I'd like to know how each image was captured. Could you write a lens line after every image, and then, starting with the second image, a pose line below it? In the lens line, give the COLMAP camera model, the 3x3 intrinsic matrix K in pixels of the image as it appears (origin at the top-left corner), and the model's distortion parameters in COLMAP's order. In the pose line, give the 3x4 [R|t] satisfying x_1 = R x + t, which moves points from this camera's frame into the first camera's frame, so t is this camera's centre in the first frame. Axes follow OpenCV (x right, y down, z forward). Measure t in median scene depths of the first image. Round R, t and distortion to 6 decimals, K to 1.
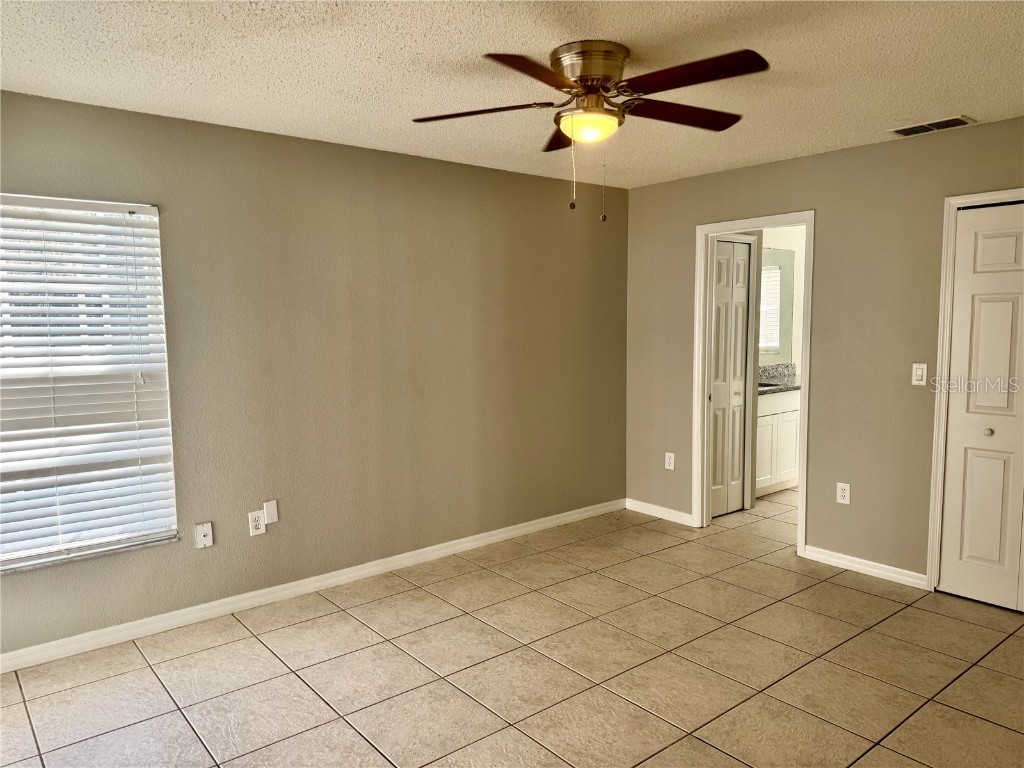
lens RADIAL K [[722.5, 0, 515.8], [0, 722.5, 388.5], [0, 0, 1]] dist [0.027804, -0.006559]
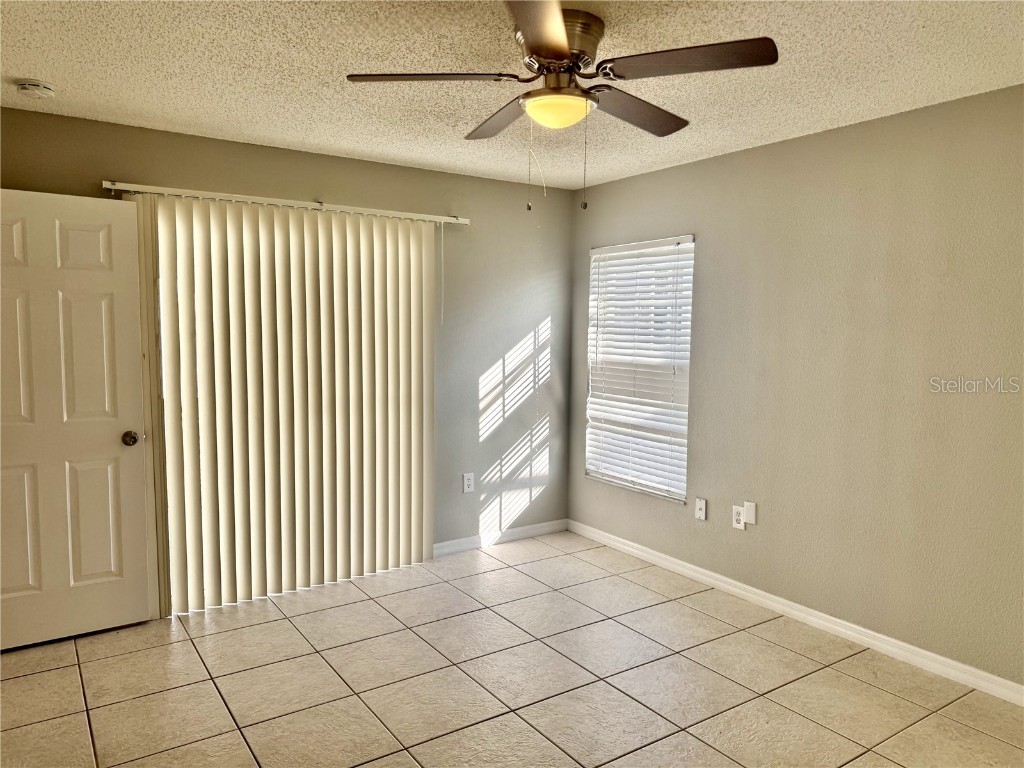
lens RADIAL K [[722.5, 0, 515.6], [0, 722.5, 380.1], [0, 0, 1]] dist [0.027804, -0.006559]
pose [[-0.102276, 0.076791, -0.991788, 0.773023], [-0.109287, 0.990113, 0.087931, -0.076767], [0.988734, 0.117383, -0.092873, 0.817650]]
